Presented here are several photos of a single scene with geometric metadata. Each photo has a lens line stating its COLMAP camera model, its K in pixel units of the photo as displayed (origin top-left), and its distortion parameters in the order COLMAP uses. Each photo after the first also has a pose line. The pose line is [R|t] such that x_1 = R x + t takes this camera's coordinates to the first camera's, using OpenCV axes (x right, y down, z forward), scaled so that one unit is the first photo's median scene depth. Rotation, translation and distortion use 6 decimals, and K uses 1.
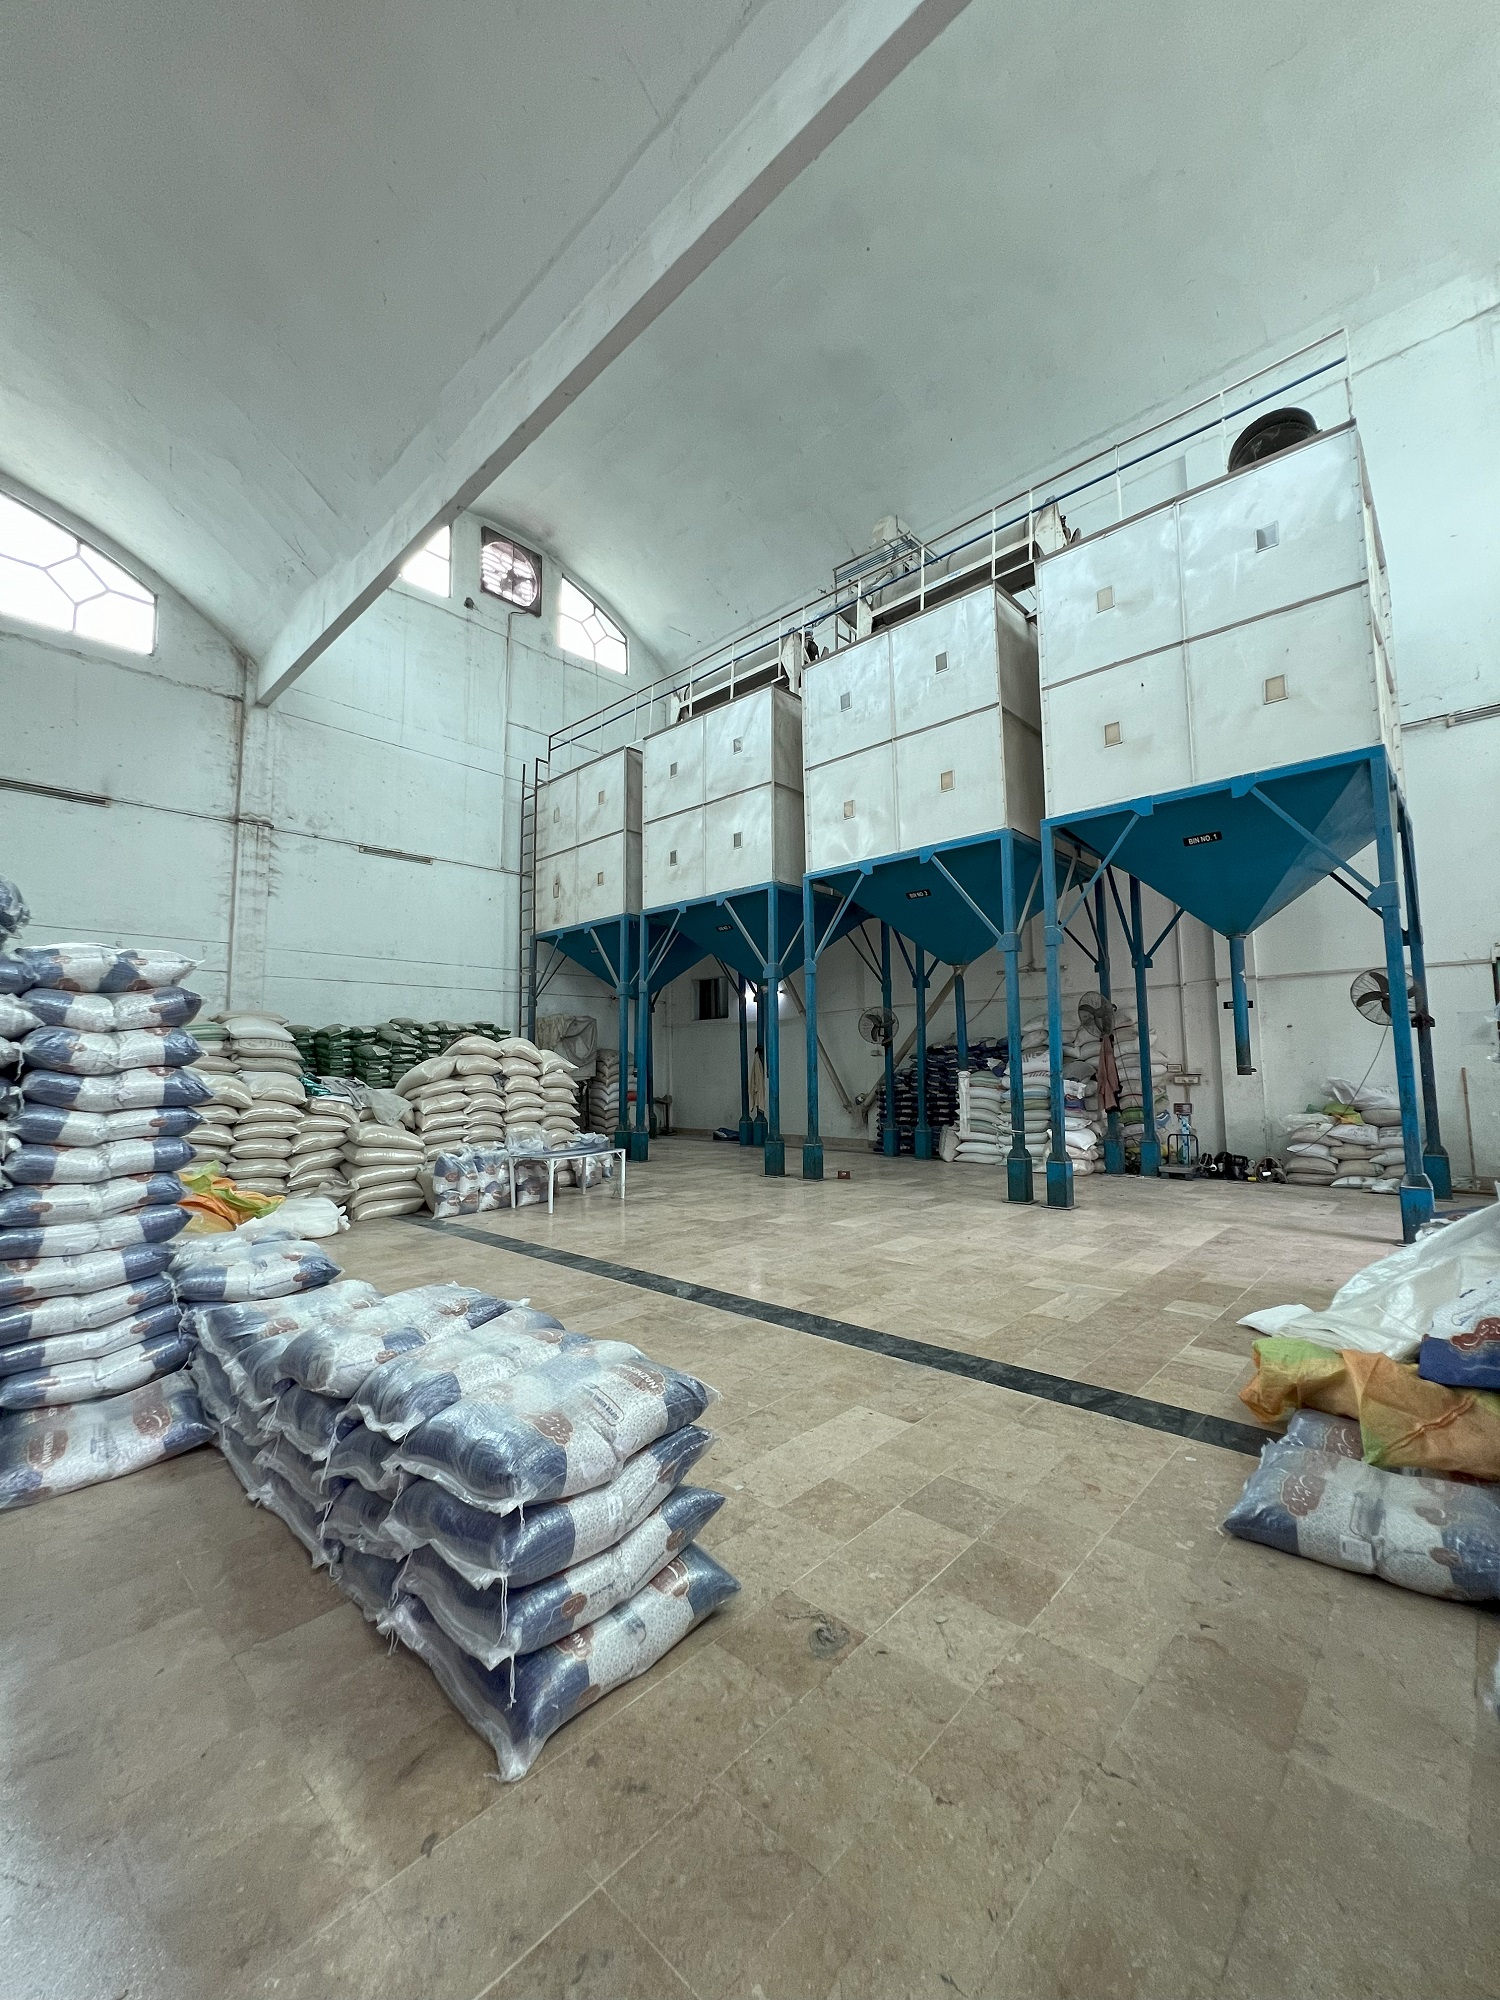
lens RADIAL K [[800.2, 0, 751.5], [0, 800.2, 997.8], [0, 0, 1]] dist [-0.003715, 0.001366]
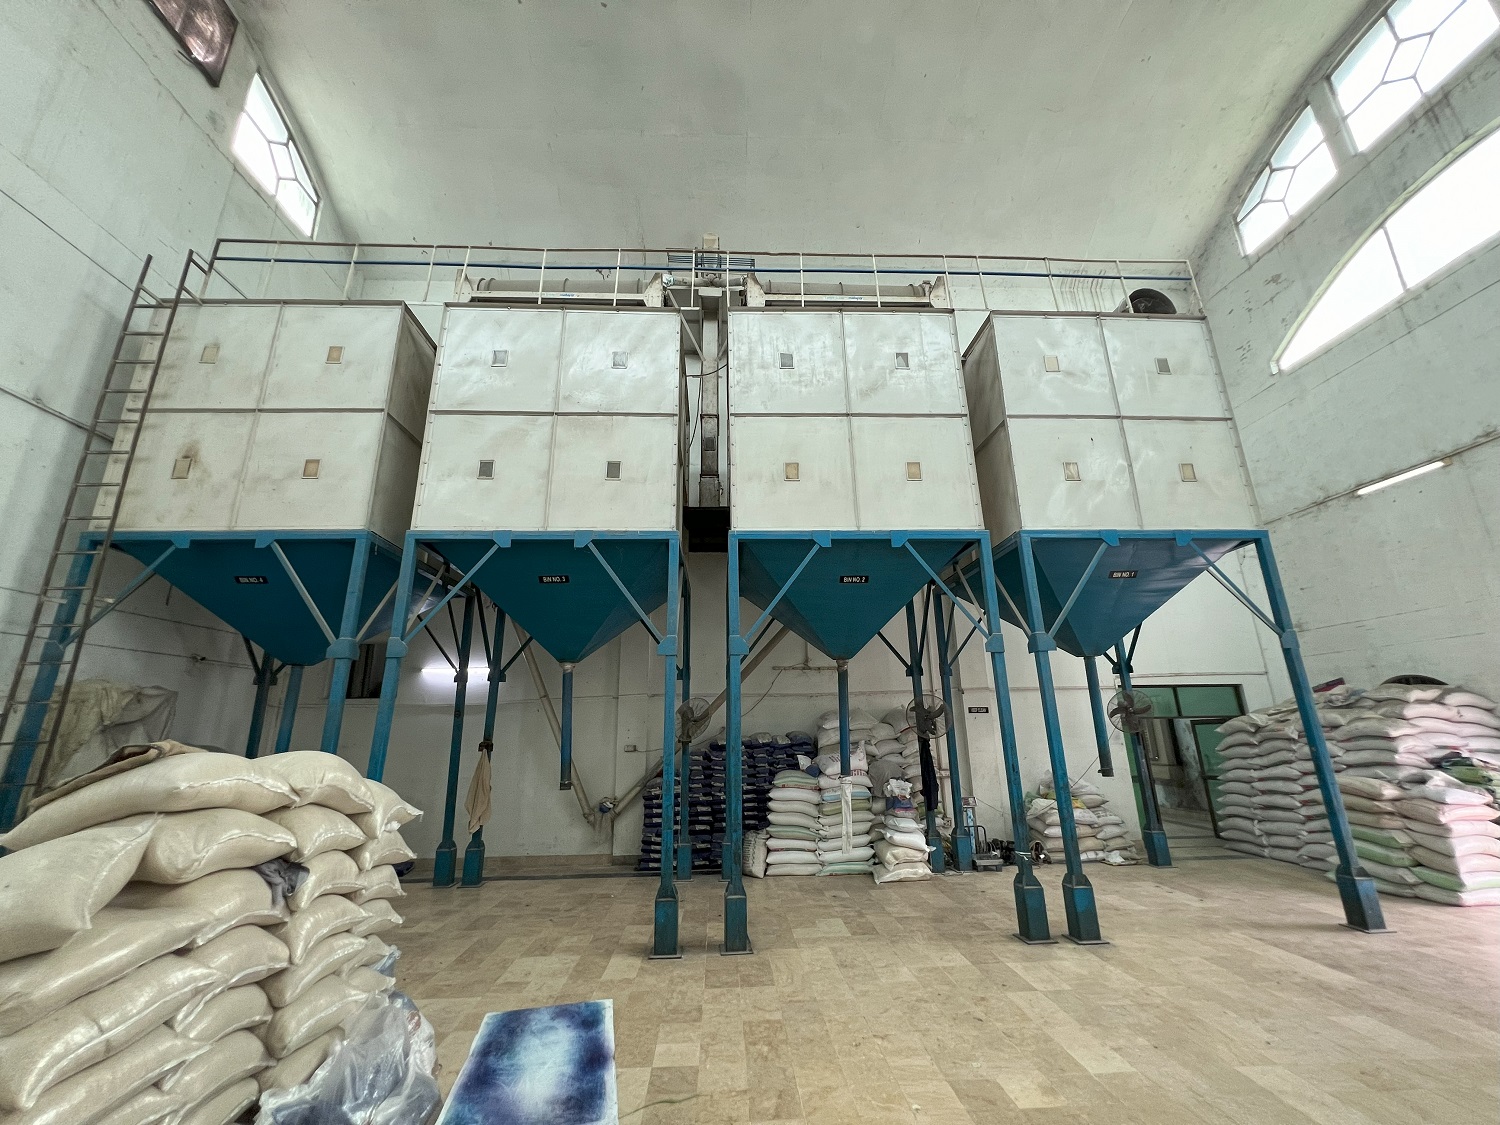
lens RADIAL K [[600.1, 0, 748.3], [0, 600.1, 561.4], [0, 0, 1]] dist [-0.003715, 0.001366]
pose [[0.701818, 0.196333, 0.684766, -0.289431], [-0.056008, 0.973502, -0.221716, 0.008673], [-0.710151, 0.117252, 0.694218, 0.491374]]
